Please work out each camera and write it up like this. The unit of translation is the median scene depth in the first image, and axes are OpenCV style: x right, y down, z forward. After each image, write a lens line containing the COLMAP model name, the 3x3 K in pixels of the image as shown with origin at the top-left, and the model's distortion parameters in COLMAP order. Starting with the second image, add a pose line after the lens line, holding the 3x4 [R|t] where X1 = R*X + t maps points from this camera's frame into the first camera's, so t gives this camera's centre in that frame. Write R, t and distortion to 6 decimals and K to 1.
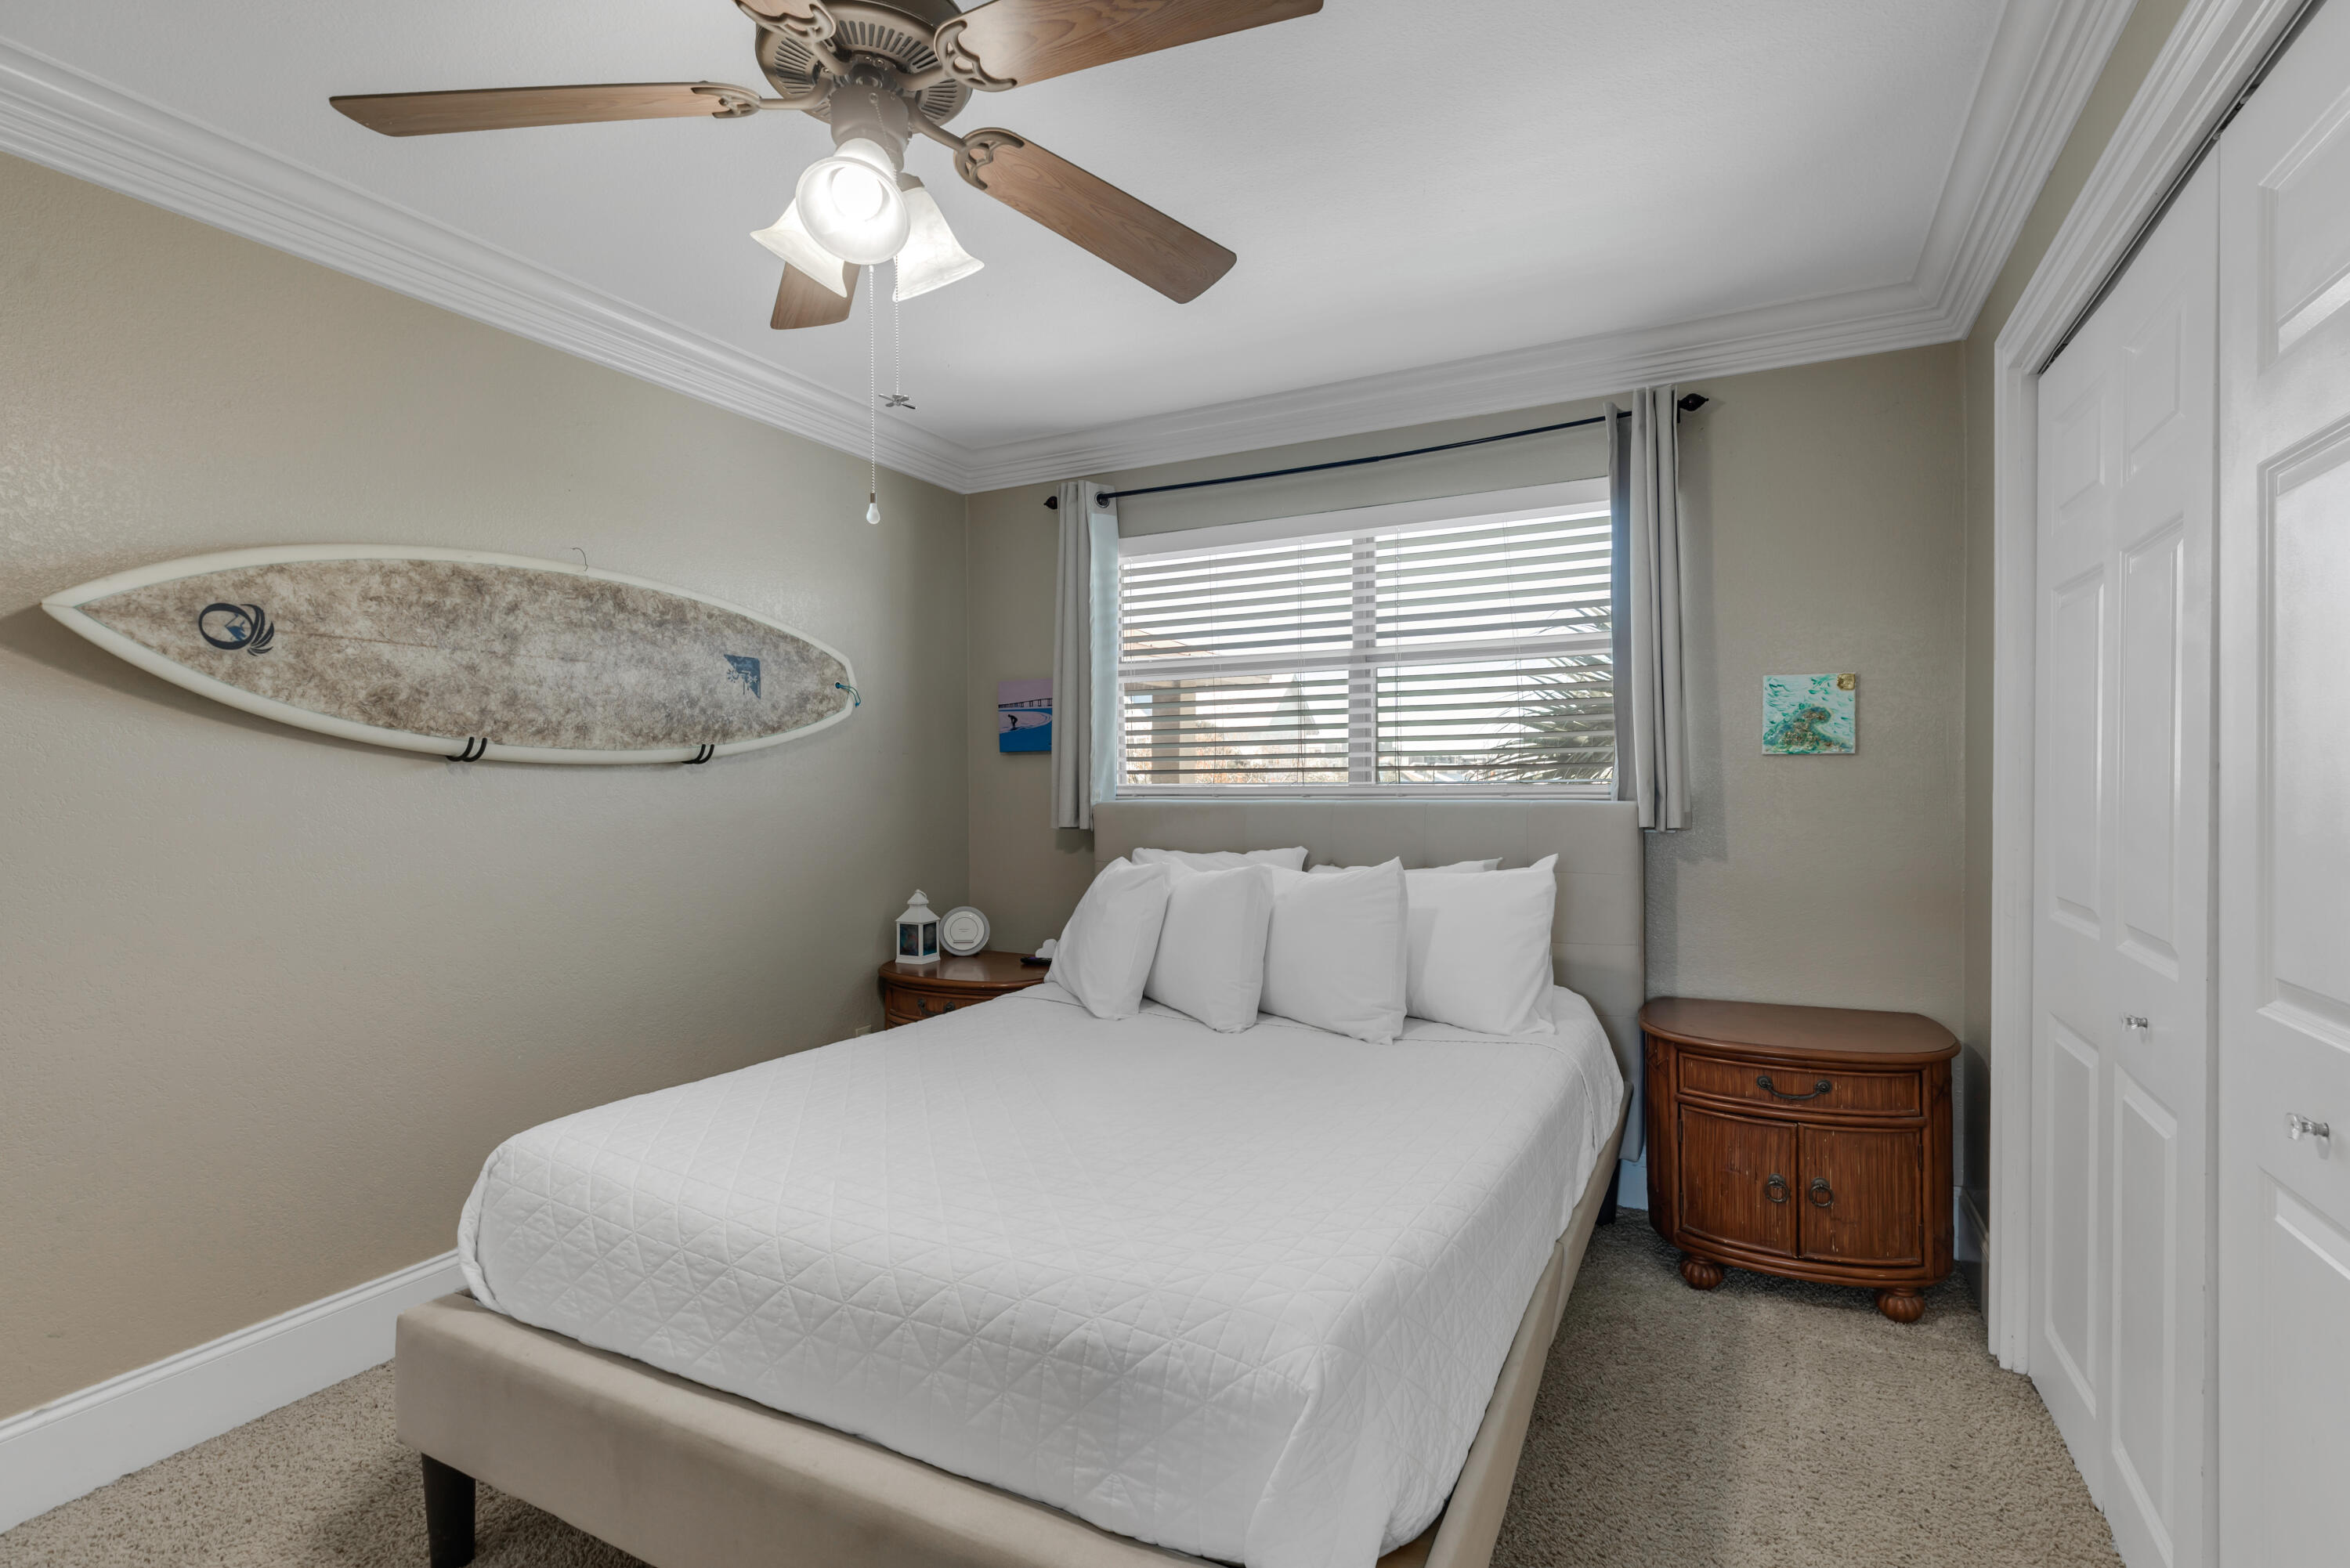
lens RADIAL K [[1076.1, 0, 1186.5], [0, 1076.1, 798.6], [0, 0, 1]] dist [0.001802, 0.000038]
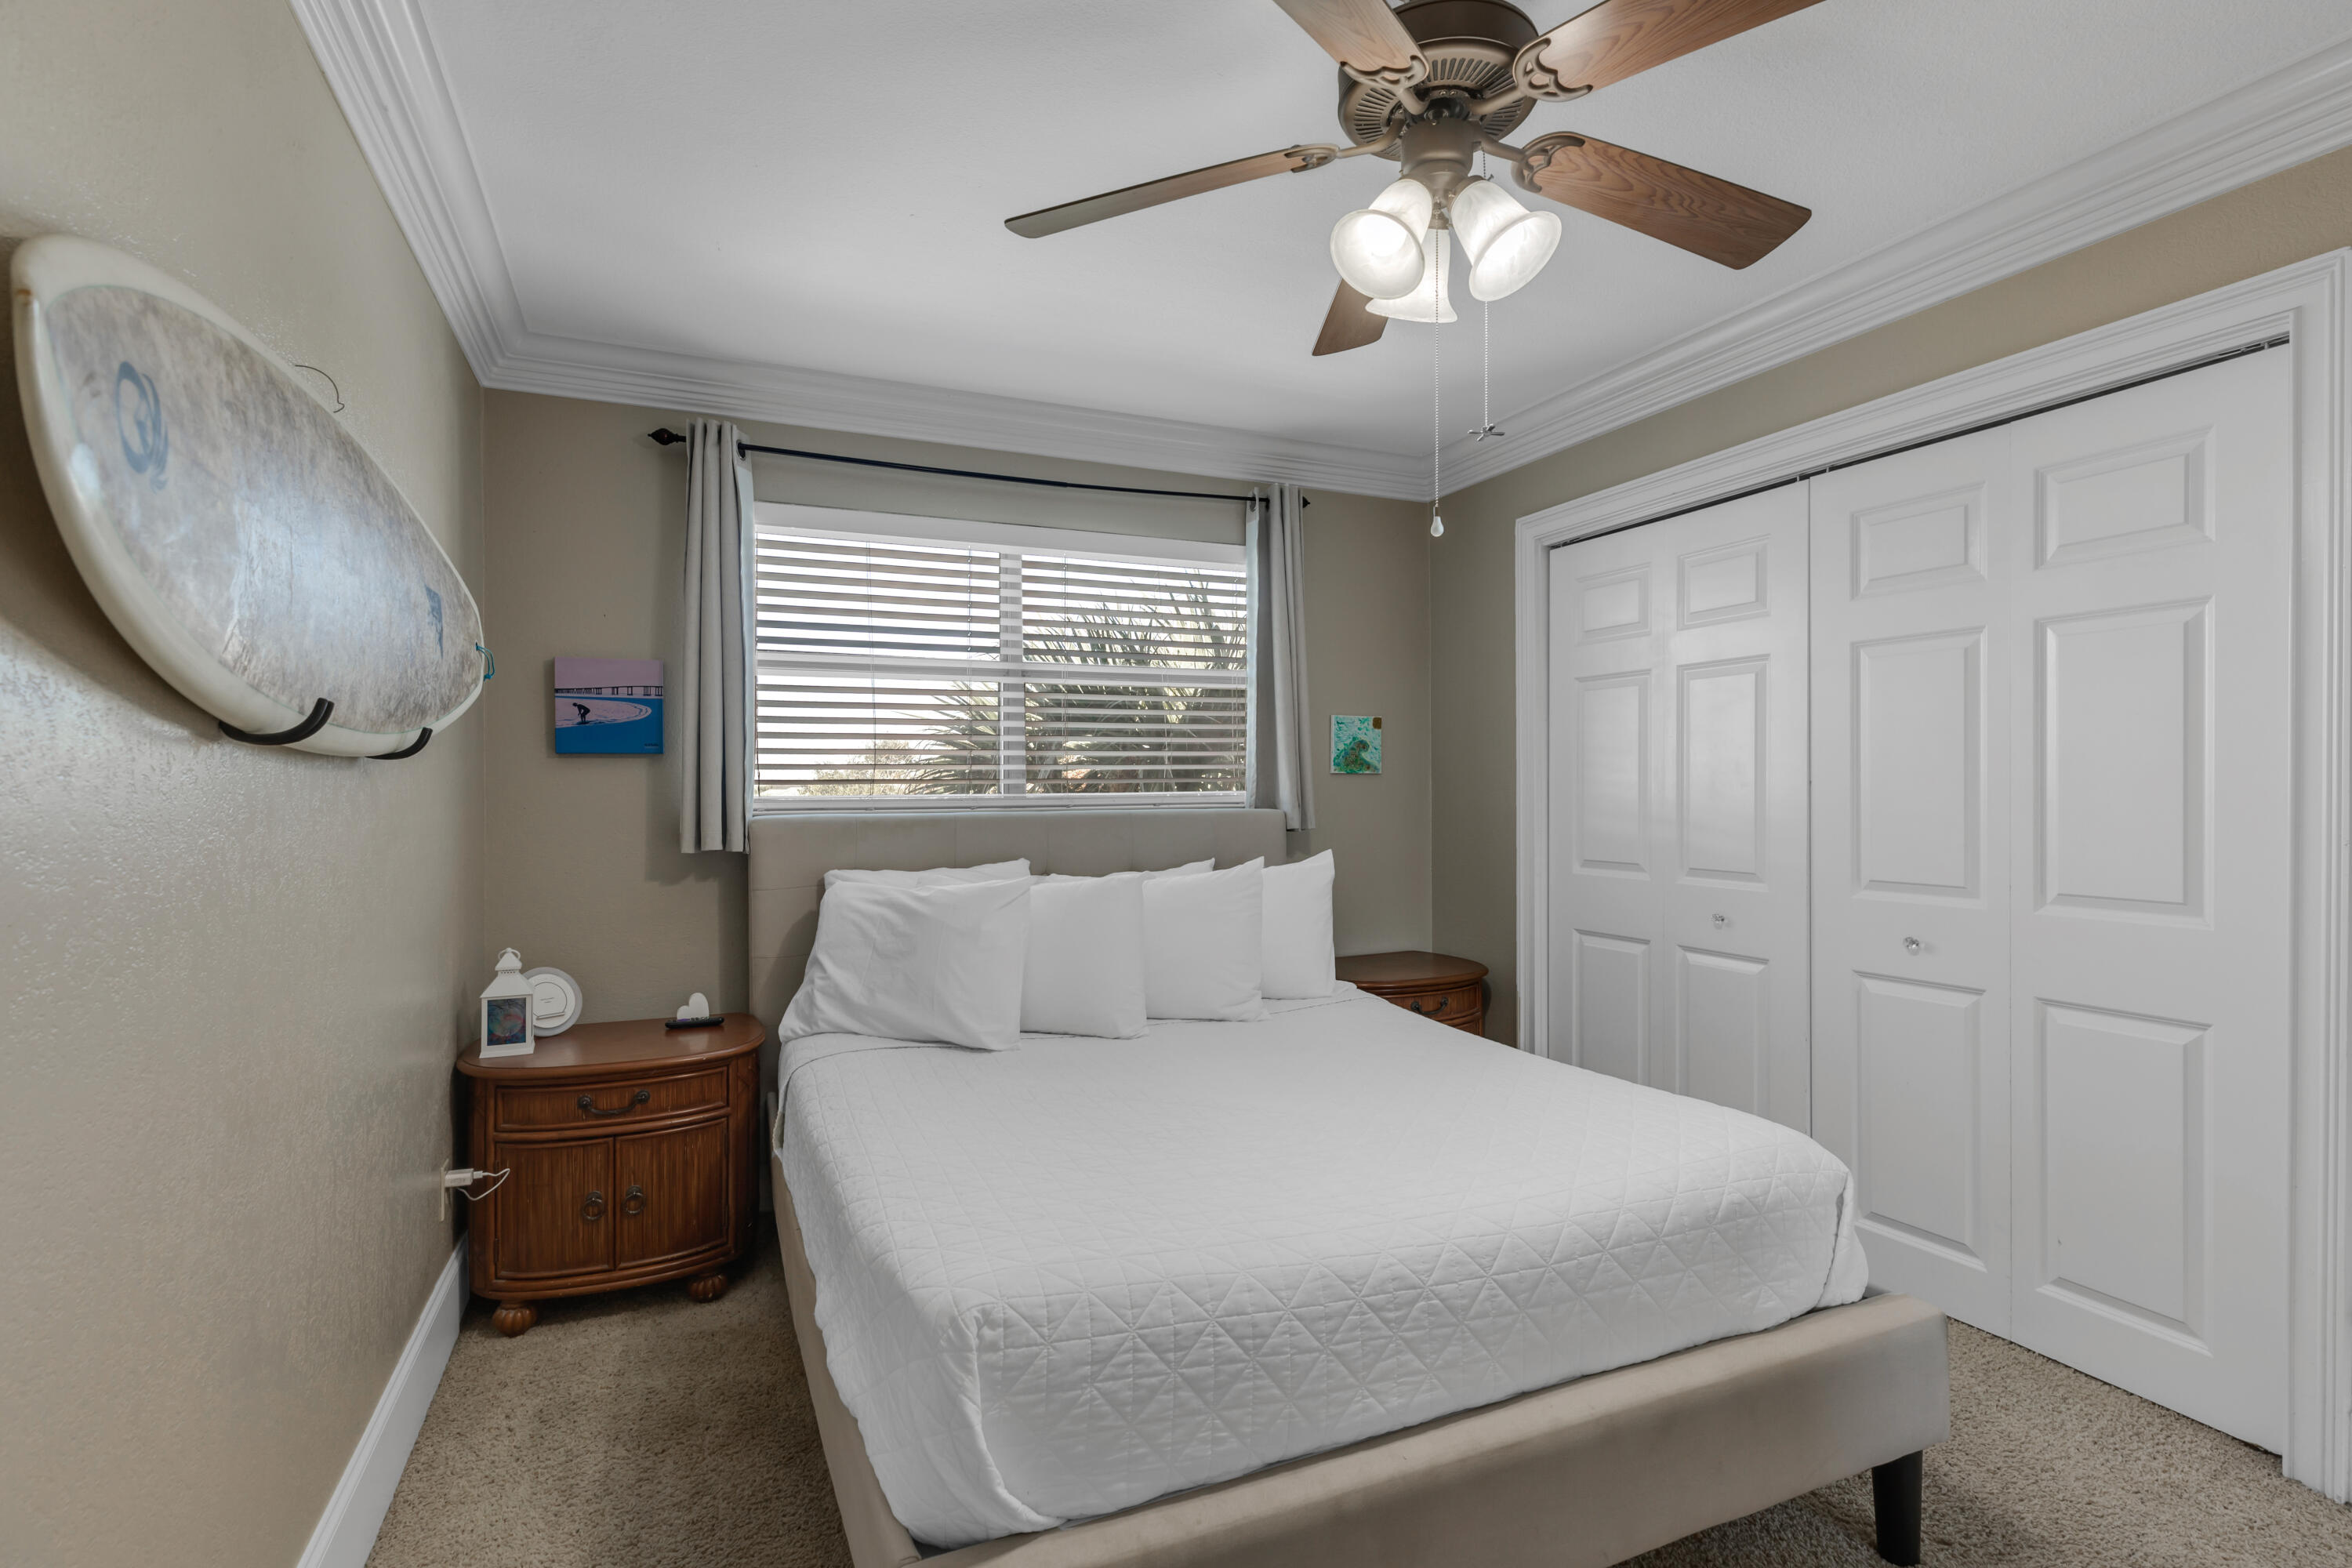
lens RADIAL K [[1108.8, 0, 1178.1], [0, 1108.8, 797.1], [0, 0, 1]] dist [0.000751, 0.000071]
pose [[0.641257, 0.001002, 0.767325, -0.859191], [0.015180, 0.999787, -0.013992, 0.006607], [-0.767176, 0.020620, 0.641105, 0.344699]]
